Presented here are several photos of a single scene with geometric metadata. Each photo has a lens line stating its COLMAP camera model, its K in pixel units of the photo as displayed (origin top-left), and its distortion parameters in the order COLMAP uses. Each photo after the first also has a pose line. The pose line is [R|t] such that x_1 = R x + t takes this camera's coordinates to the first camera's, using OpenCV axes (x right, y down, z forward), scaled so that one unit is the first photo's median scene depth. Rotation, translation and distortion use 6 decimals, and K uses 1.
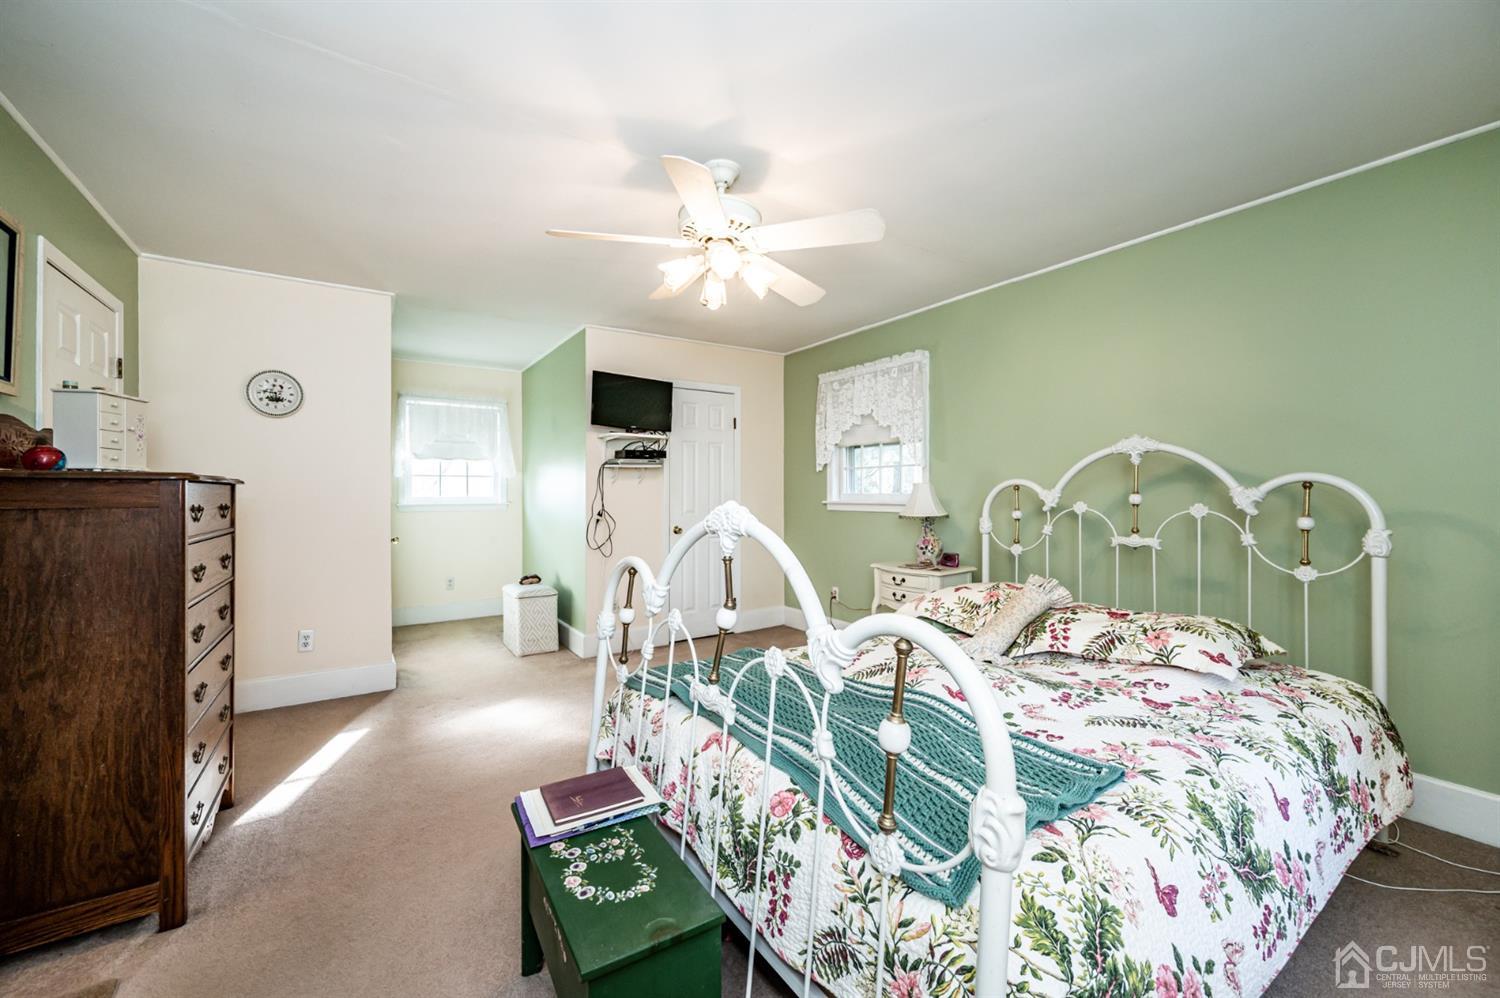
lens RADIAL K [[589.8, 0, 742.6], [0, 589.8, 494.4], [0, 0, 1]] dist [0.001516, -0.000297]
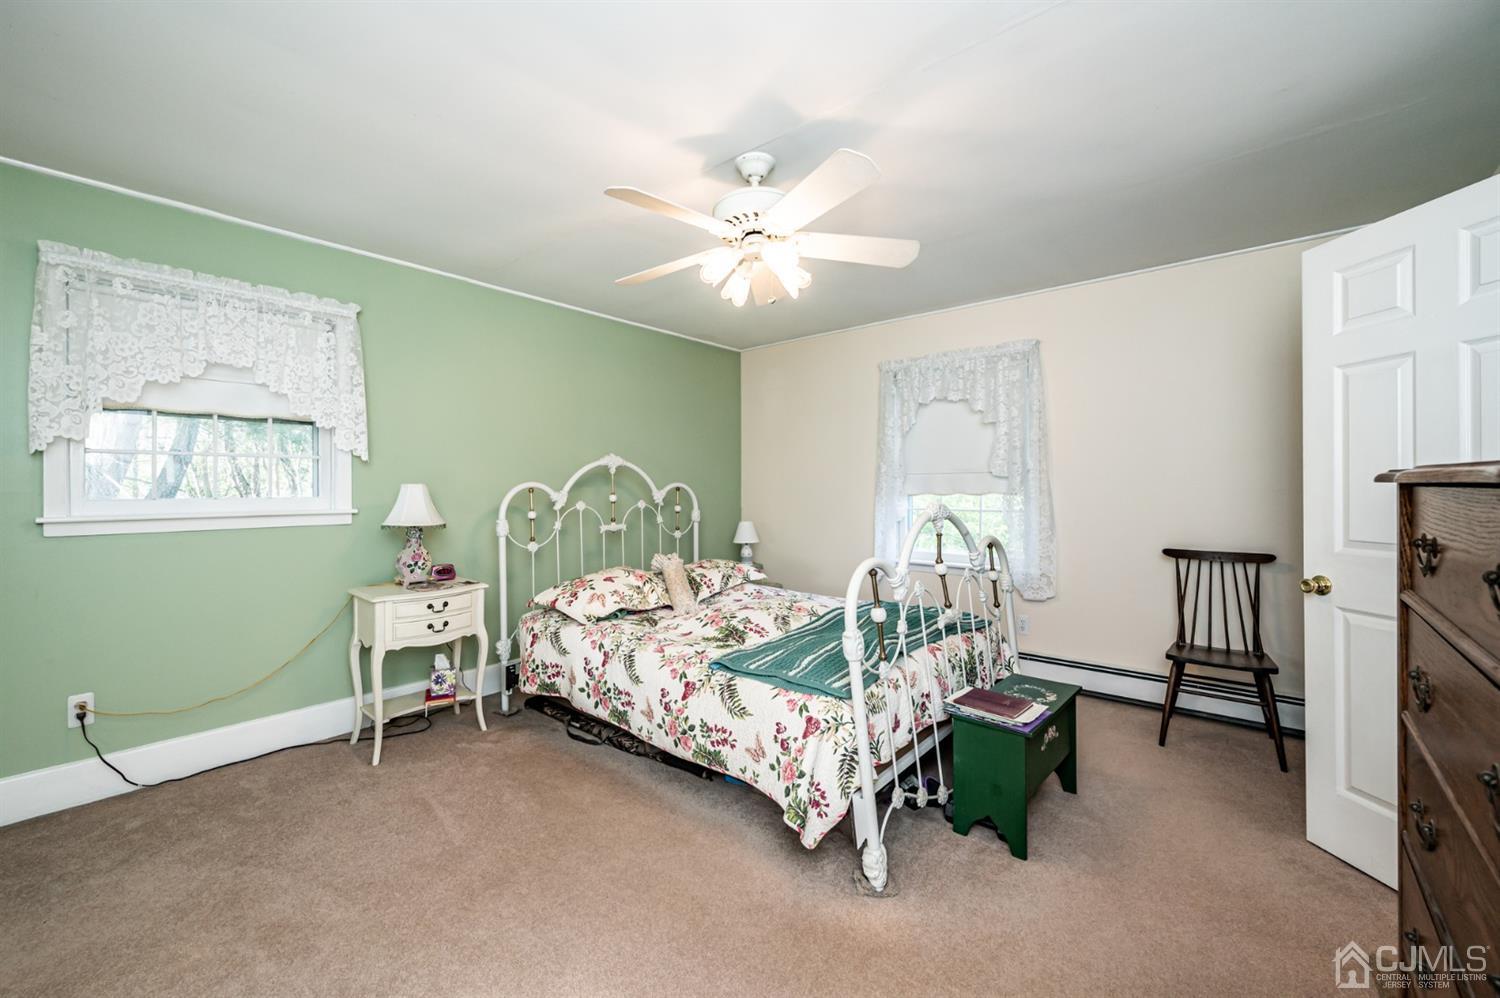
lens RADIAL K [[589.8, 0, 743.1], [0, 589.8, 494.6], [0, 0, 1]] dist [0.001516, -0.000297]
pose [[-0.269011, -0.004981, 0.963124, -0.723252], [0.010916, 0.999907, 0.008220, -0.008557], [-0.963075, 0.012725, -0.268932, 0.963892]]
